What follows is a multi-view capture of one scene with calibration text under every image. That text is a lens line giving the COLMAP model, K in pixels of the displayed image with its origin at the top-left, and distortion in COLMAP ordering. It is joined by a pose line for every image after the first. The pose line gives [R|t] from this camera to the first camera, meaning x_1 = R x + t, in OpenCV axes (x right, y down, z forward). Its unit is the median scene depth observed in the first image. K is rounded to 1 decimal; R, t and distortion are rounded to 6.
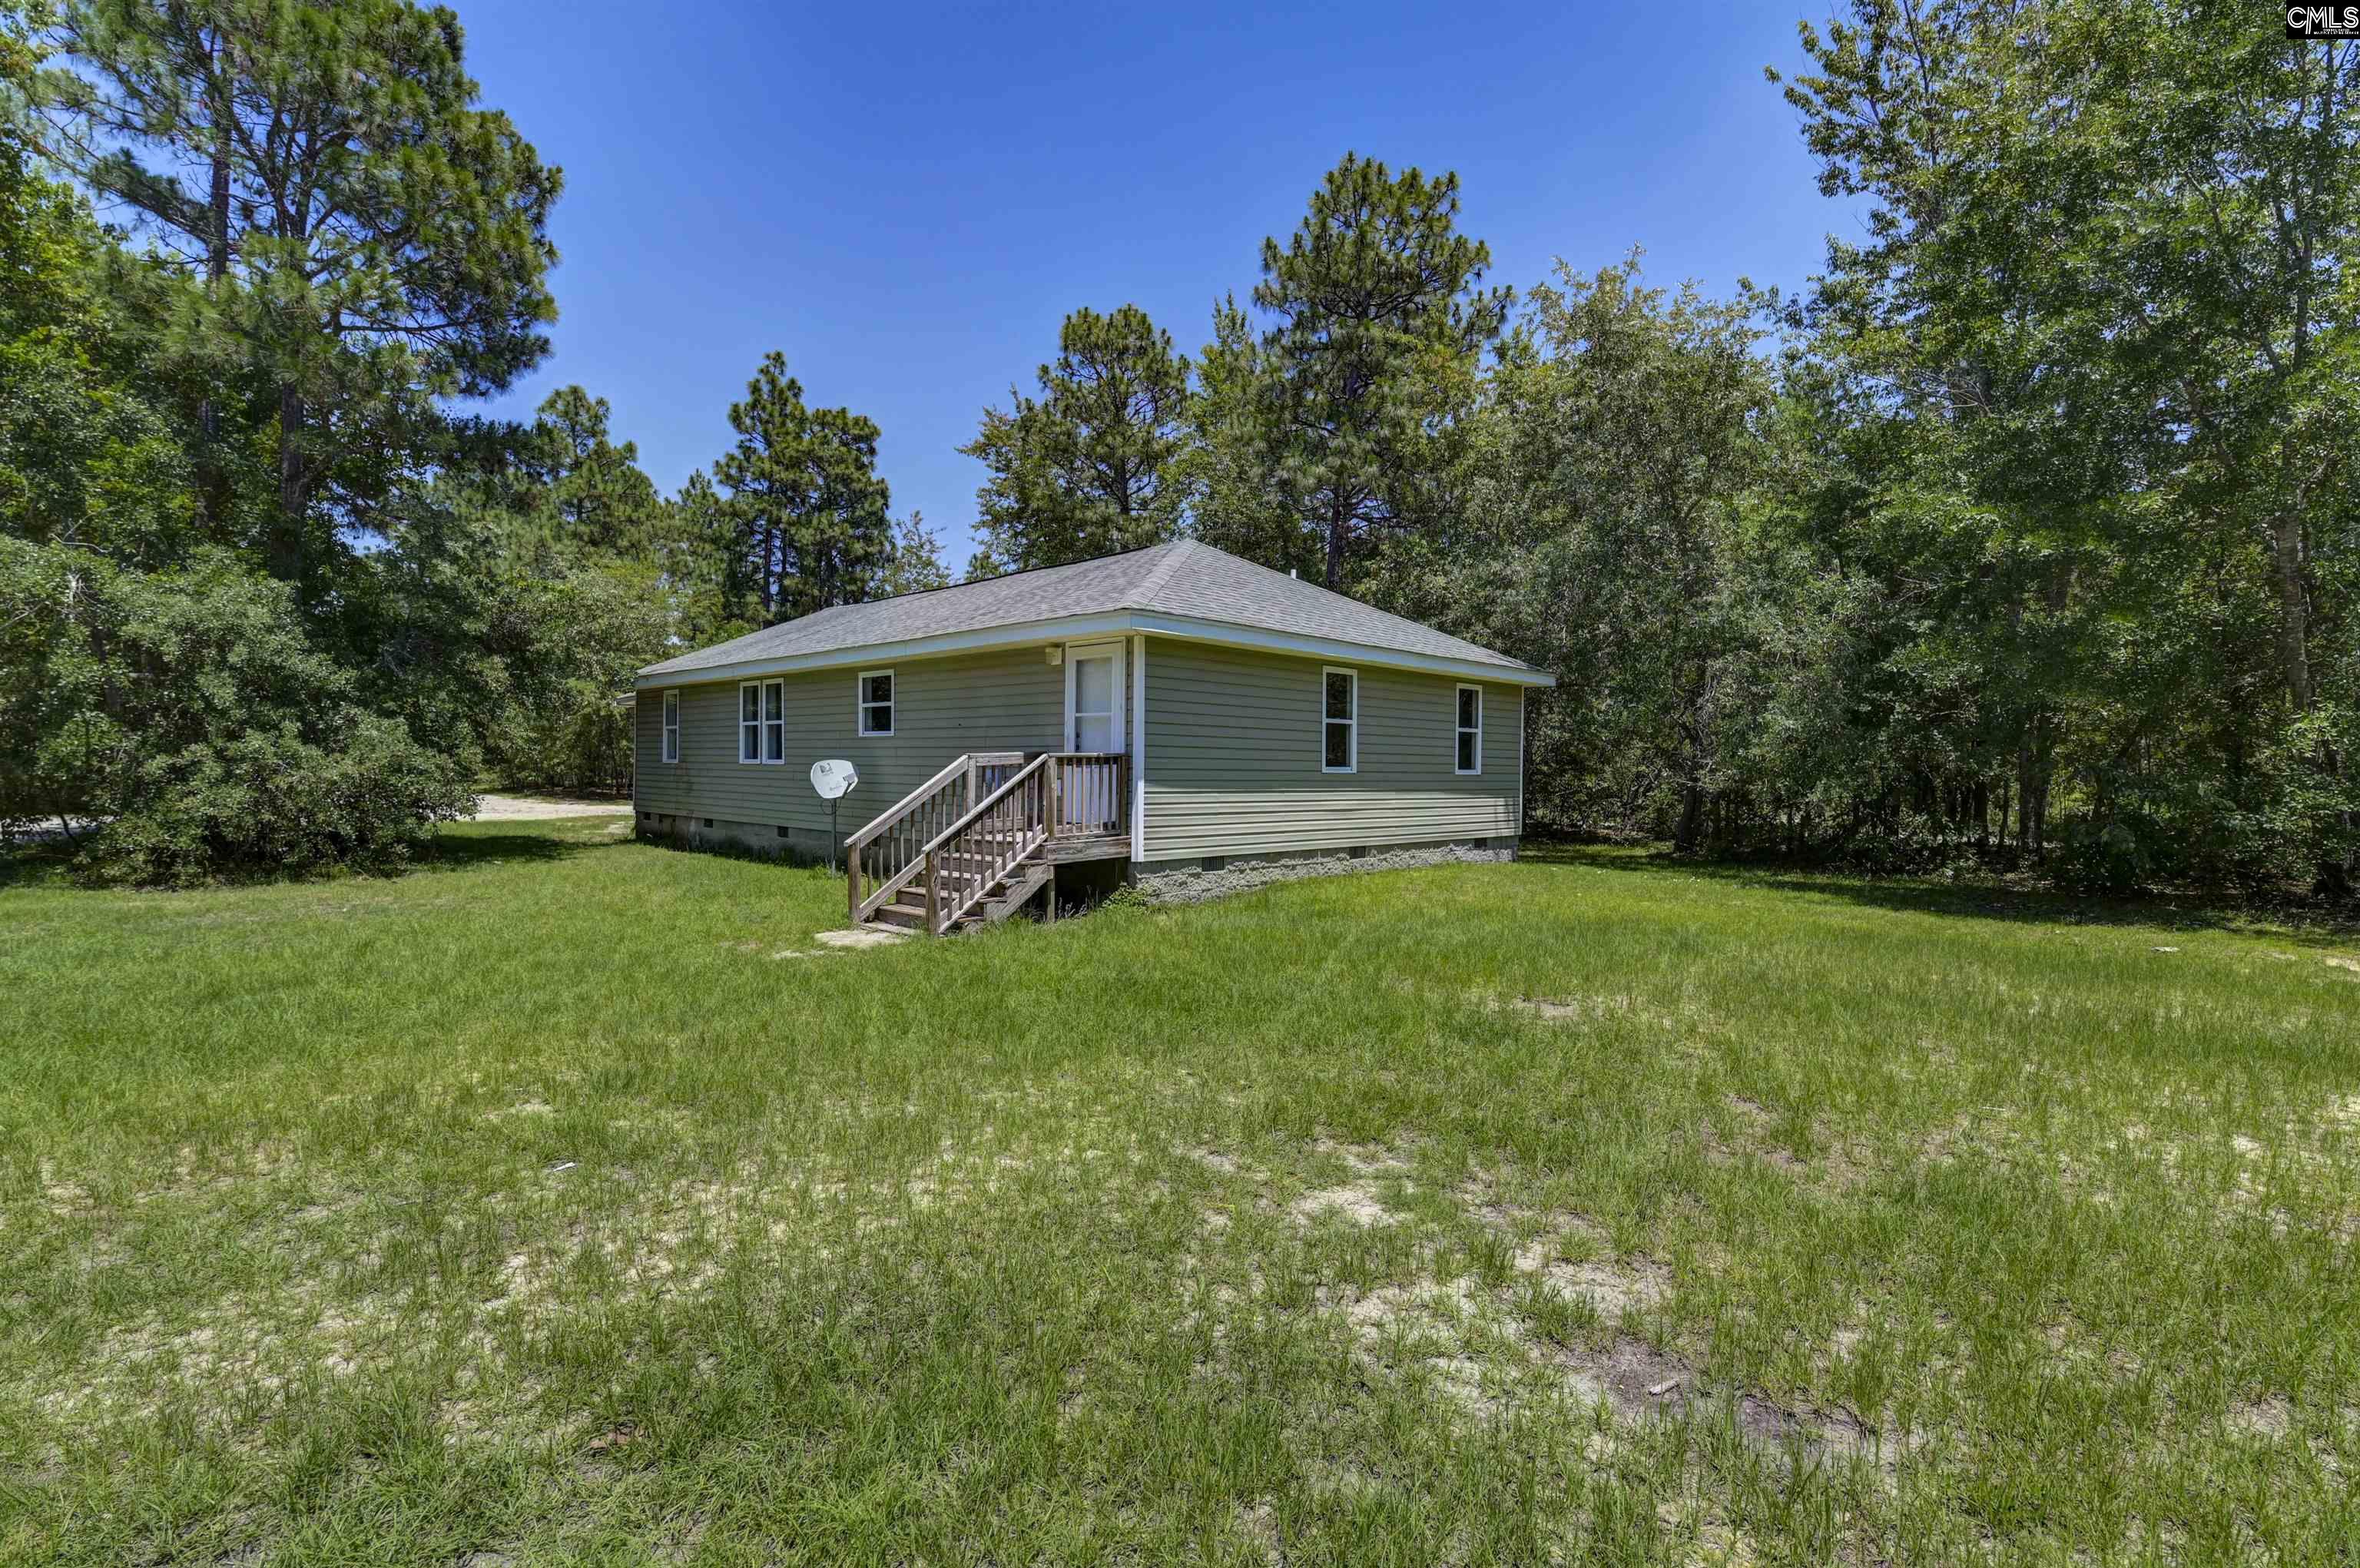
lens RADIAL K [[1134.2, 0, 1177.6], [0, 1134.2, 757.8], [0, 0, 1]] dist [0.001233, -0.008576]
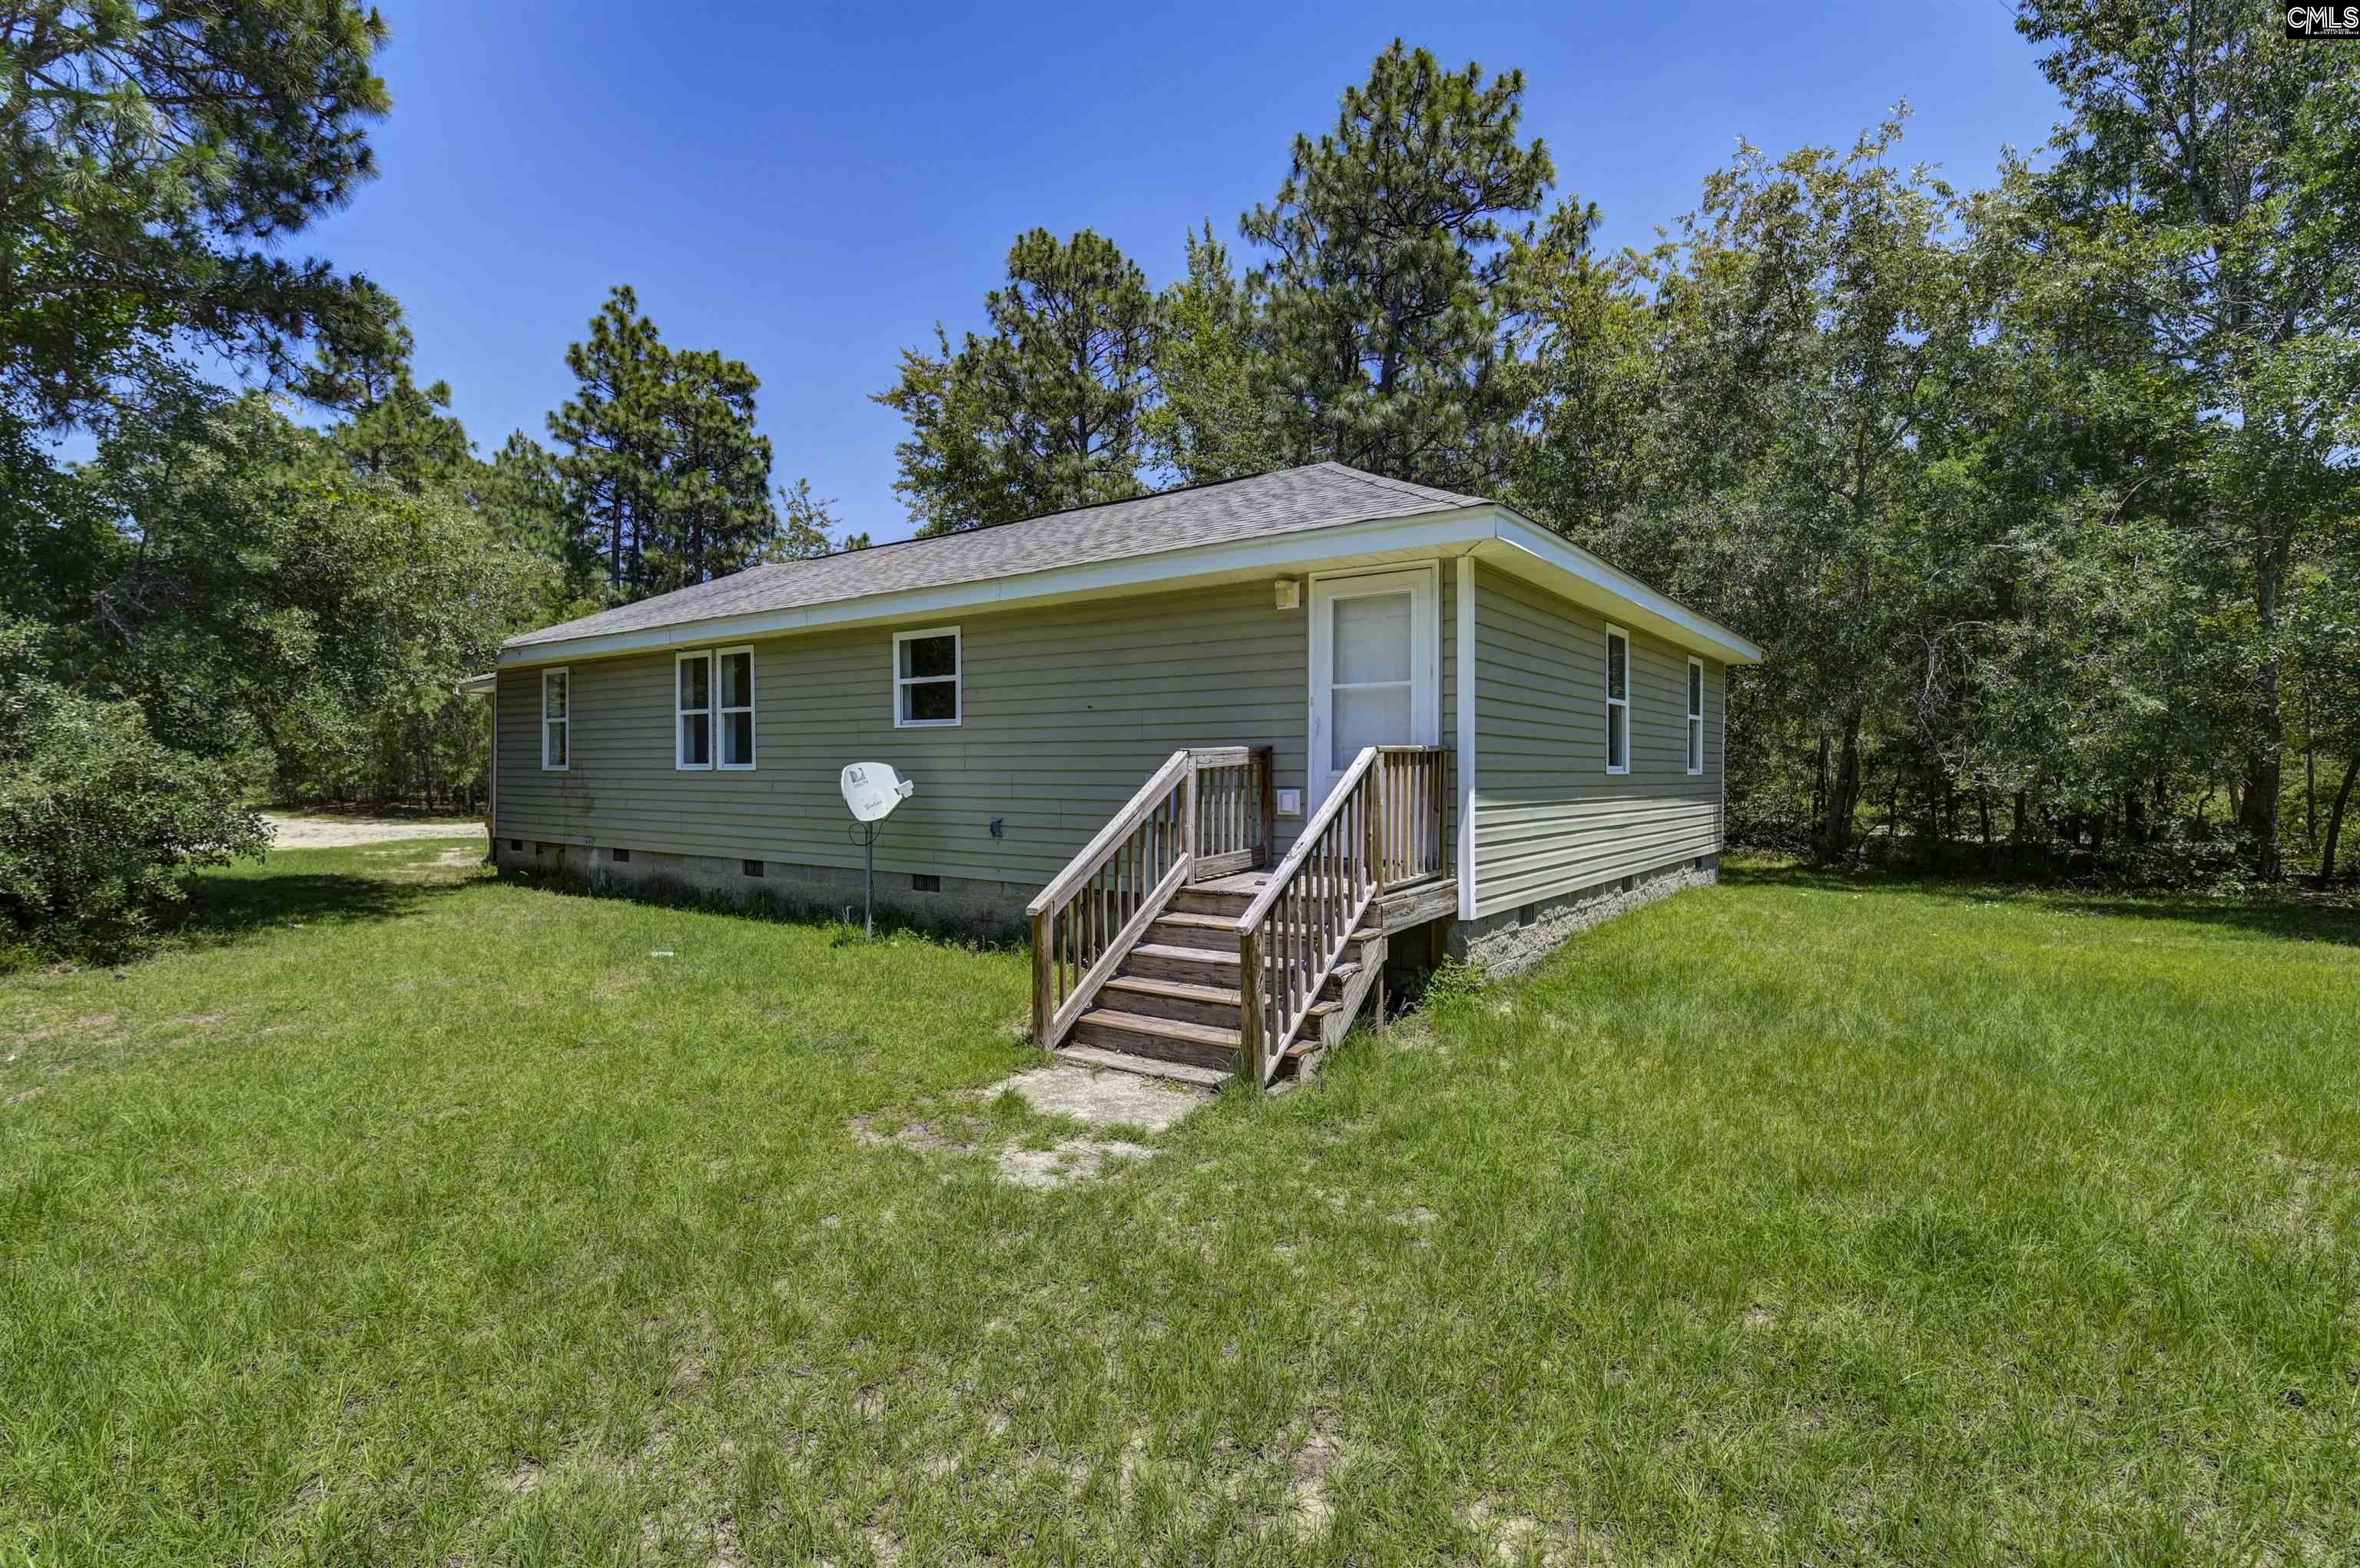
lens RADIAL K [[1116.1, 0, 1186.1], [0, 1116.1, 767.5], [0, 0, 1]] dist [-0.001180, -0.010367]
pose [[0.987412, -0.009304, 0.157899, -0.140778], [0.008445, 0.999946, 0.006110, 0.001394], [-0.157947, -0.004700, 0.987436, 0.207858]]
